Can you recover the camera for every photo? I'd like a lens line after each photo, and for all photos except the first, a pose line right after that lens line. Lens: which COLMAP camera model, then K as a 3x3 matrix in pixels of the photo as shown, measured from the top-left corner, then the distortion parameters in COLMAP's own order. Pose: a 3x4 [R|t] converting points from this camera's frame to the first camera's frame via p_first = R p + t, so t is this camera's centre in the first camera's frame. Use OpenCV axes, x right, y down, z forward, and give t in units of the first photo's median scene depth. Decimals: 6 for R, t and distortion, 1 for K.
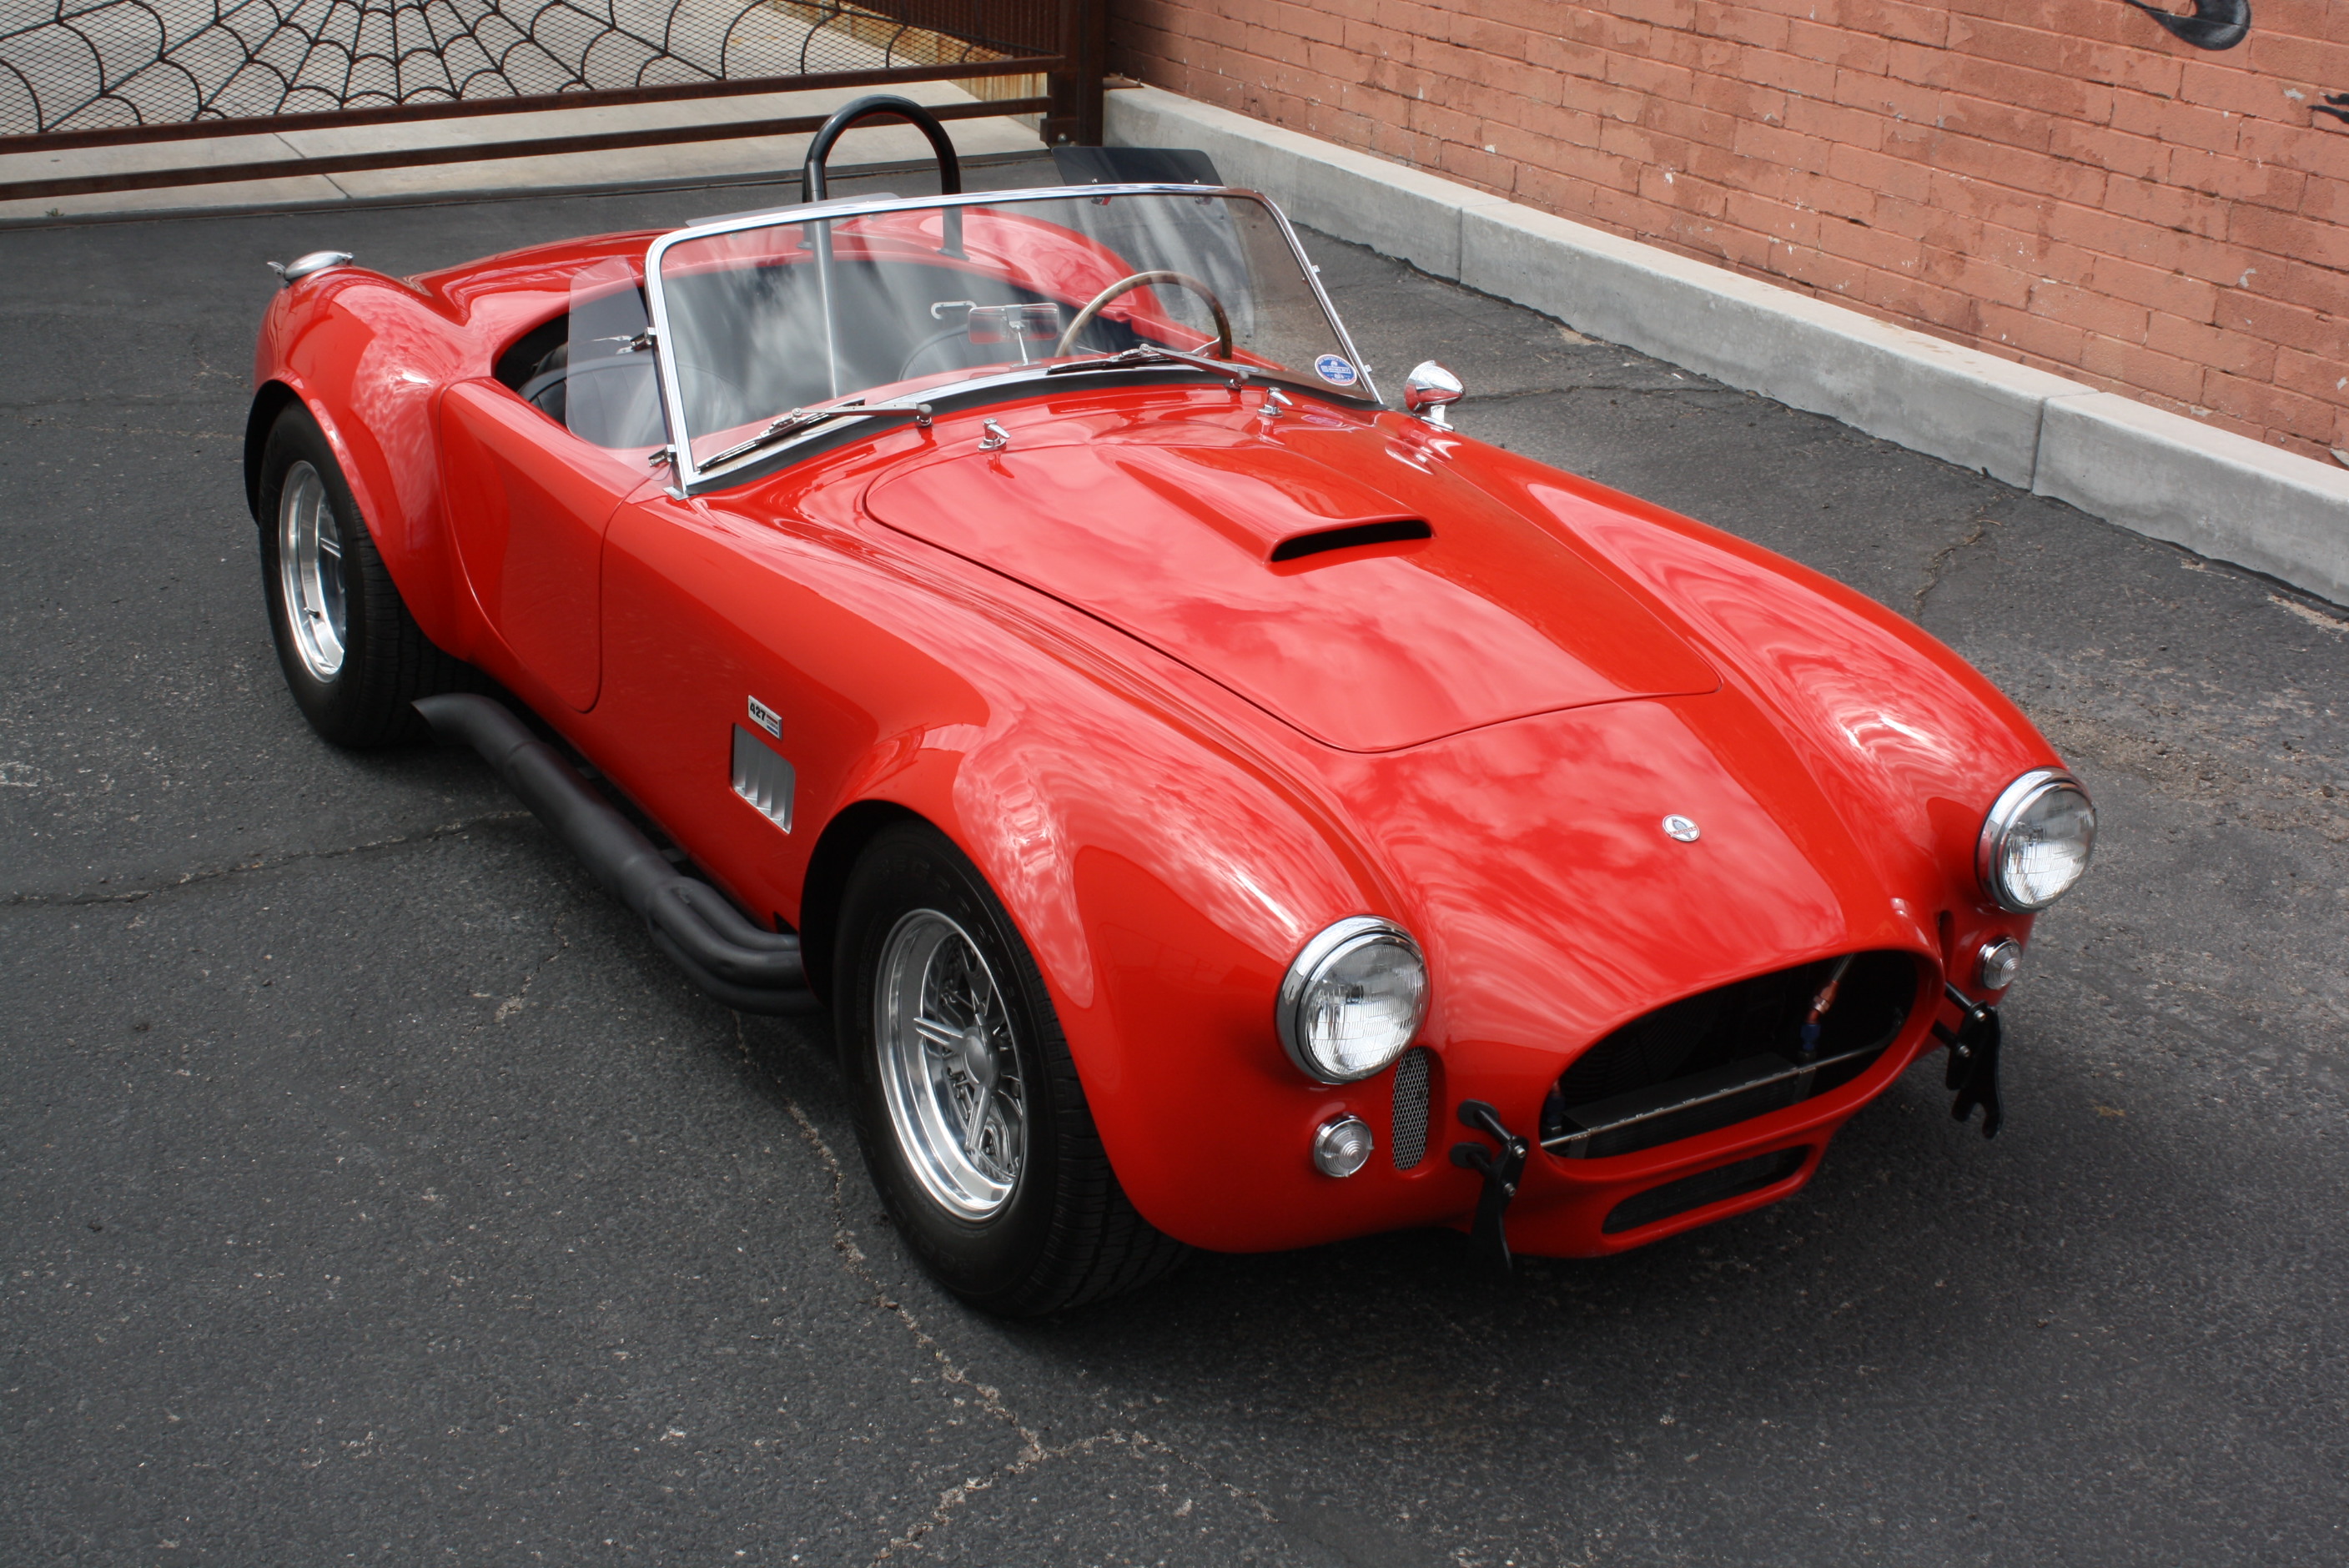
lens RADIAL K [[3179.4, 0, 1220.6], [0, 3179.4, 700.7], [0, 0, 1]] dist [-0.022886, 0.000000]
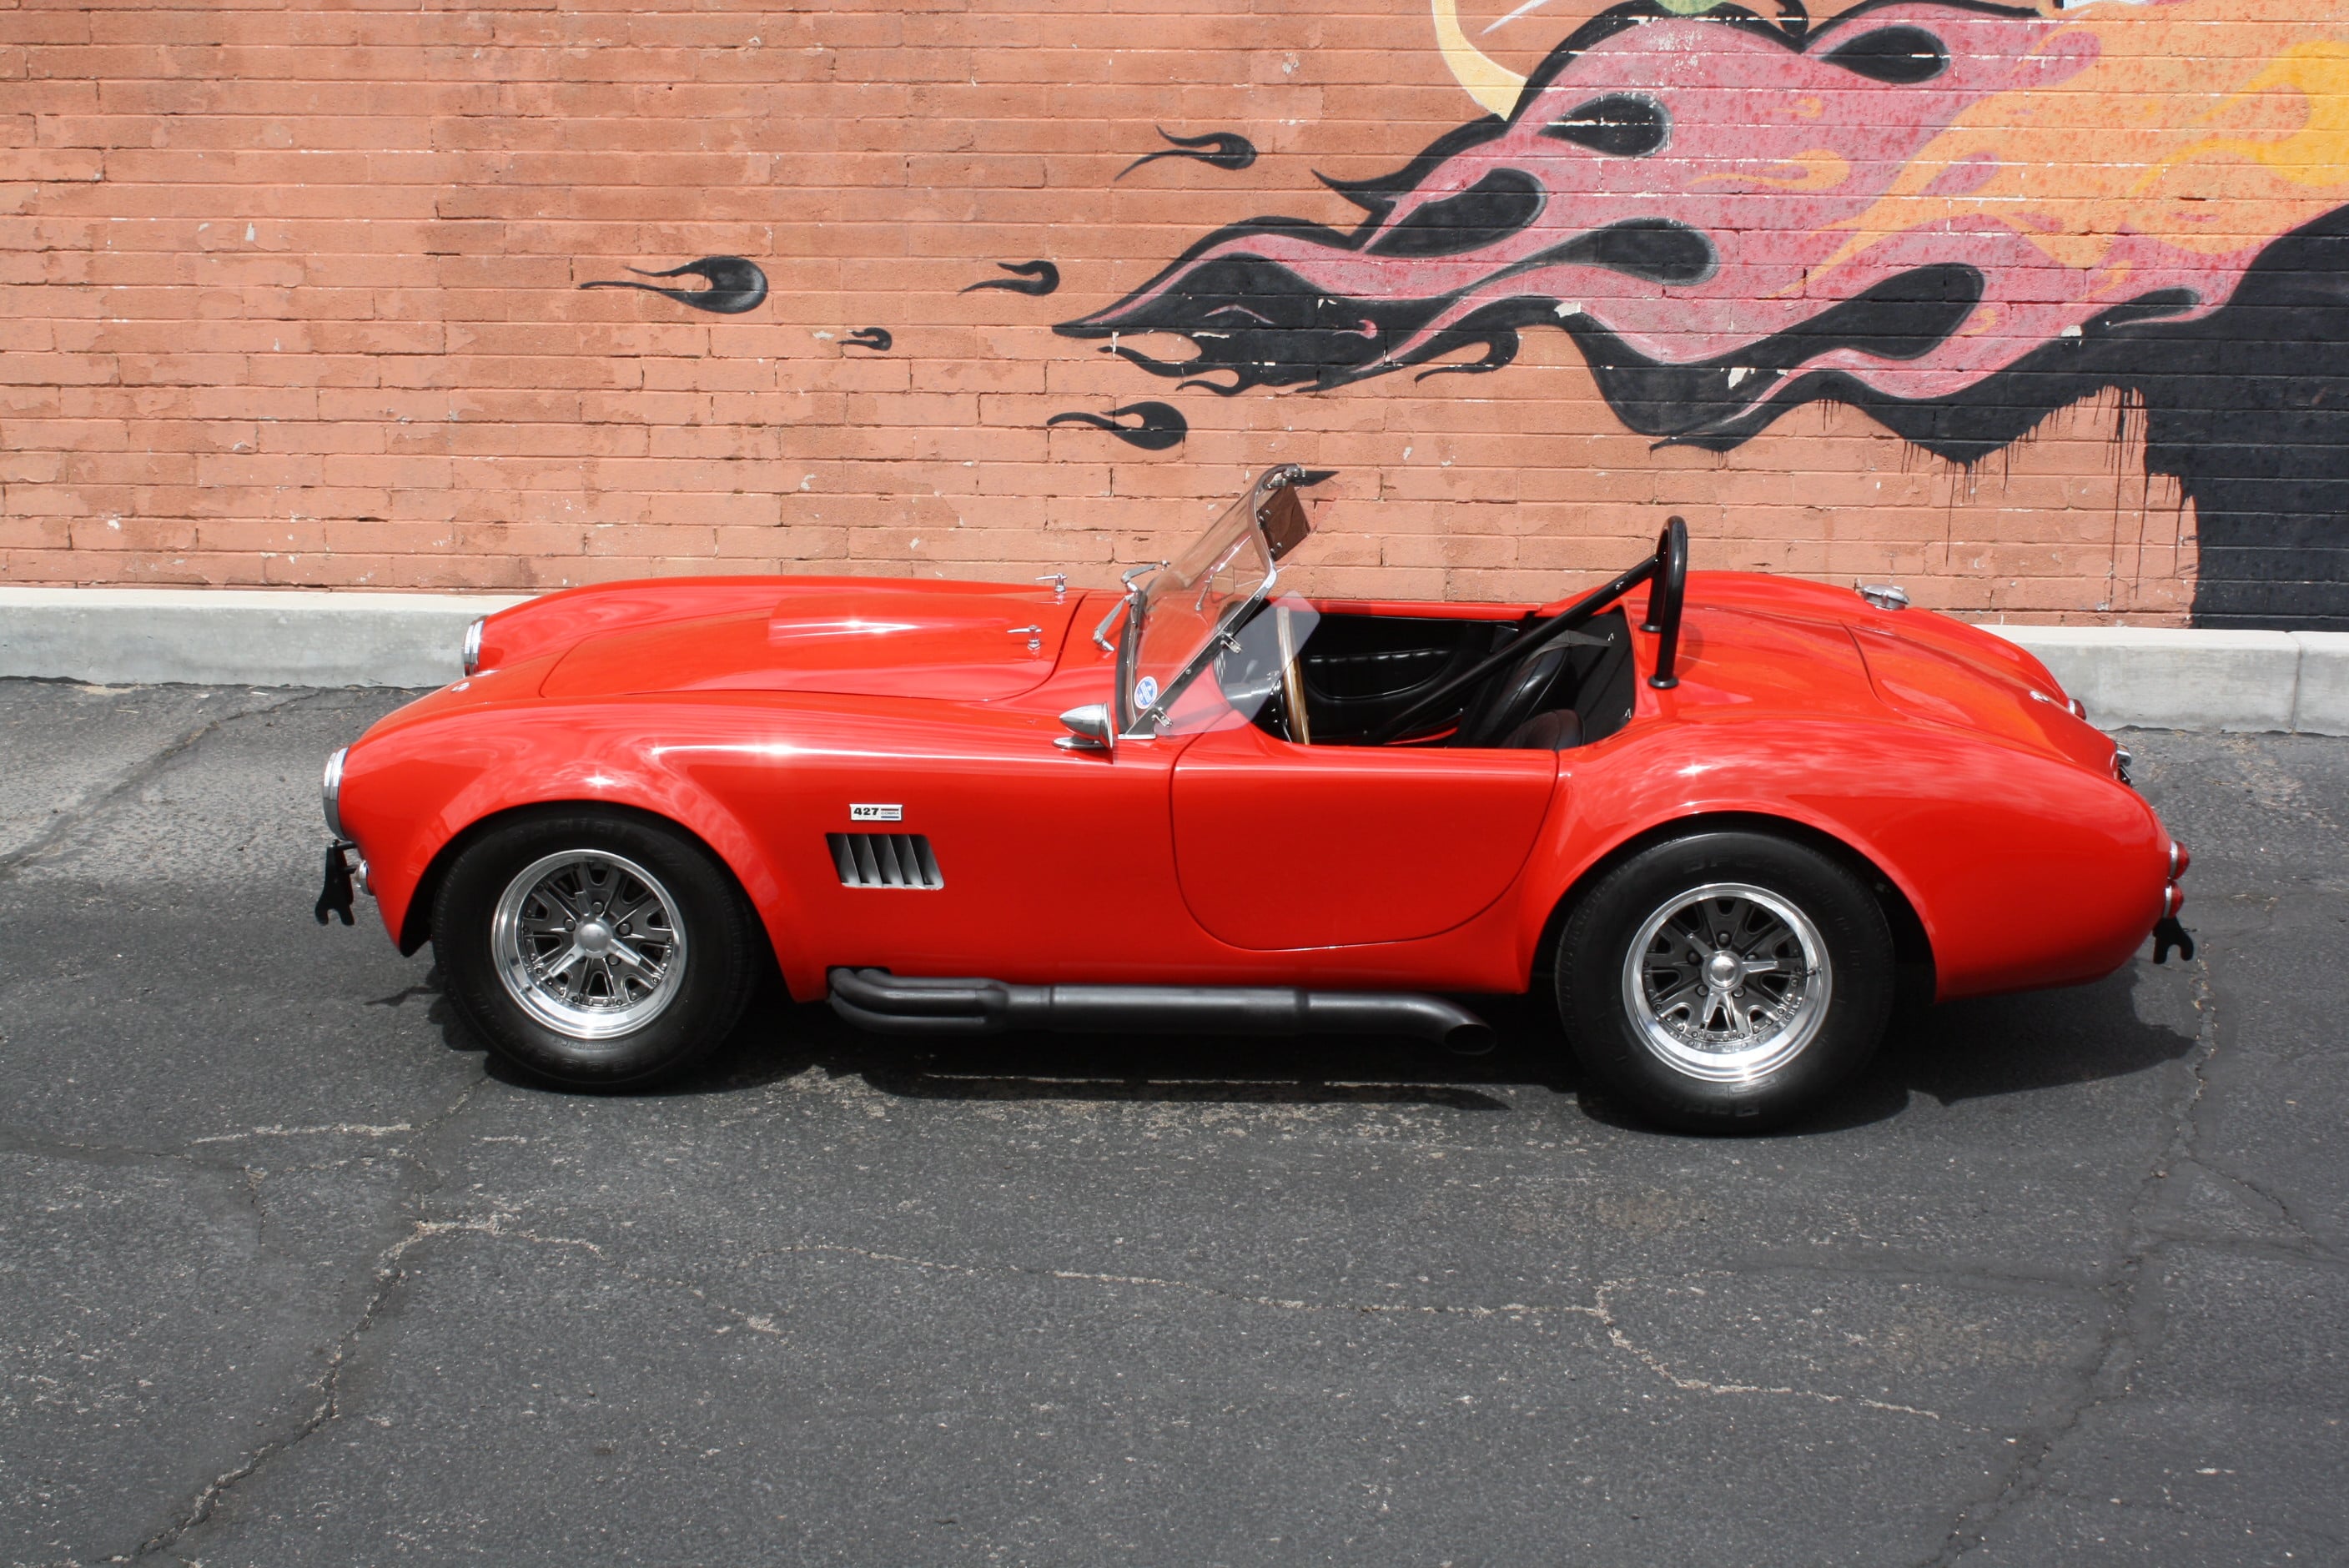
lens RADIAL K [[3414.4, 0, 1159.4], [0, 3414.4, 780.4], [0, 0, 1]] dist [-0.005565, 0.000000]
pose [[0.582351, -0.261171, 0.769842, -0.629543], [0.302783, 0.948535, 0.092752, -0.097375], [-0.754447, 0.179081, 0.631459, 0.051085]]
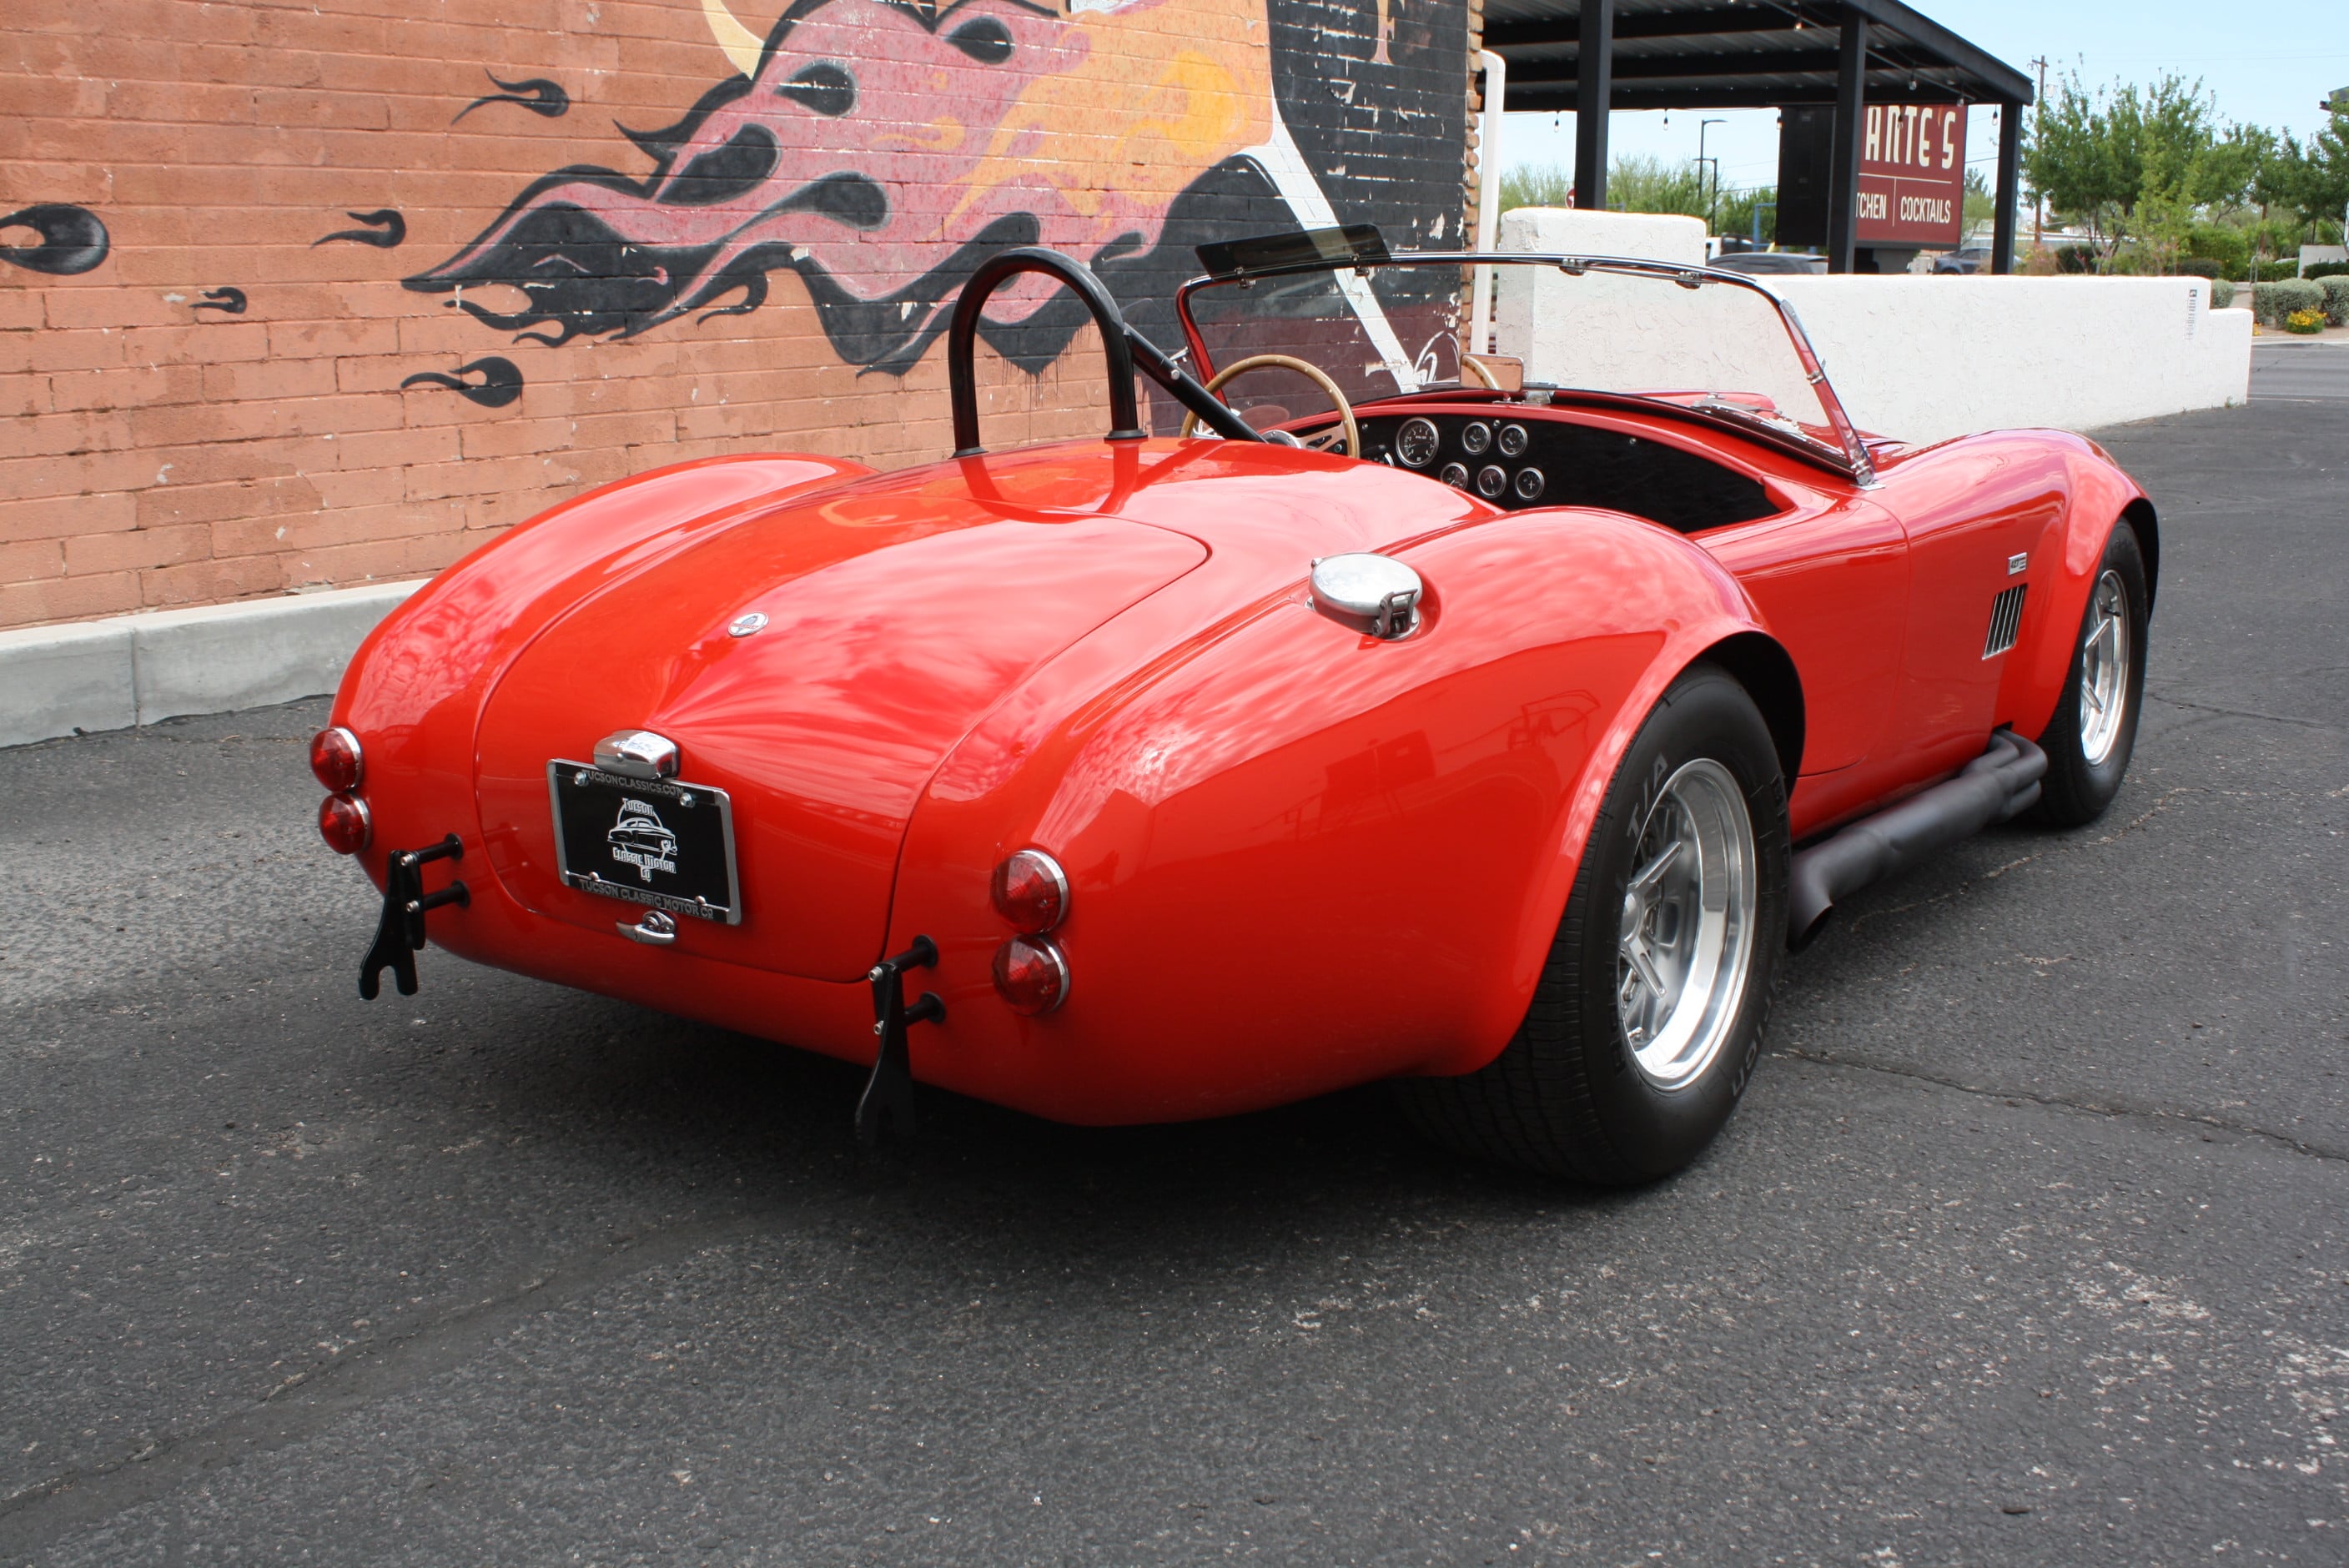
lens RADIAL K [[2352.5, 0, 1167.0], [0, 2352.5, 730.6], [0, 0, 1]] dist [-0.080703, 0.000000]
pose [[-0.362233, -0.224107, 0.904745, -0.497425], [0.307036, 0.887801, 0.342838, -0.206495], [-0.880066, 0.401976, -0.252782, 0.871370]]
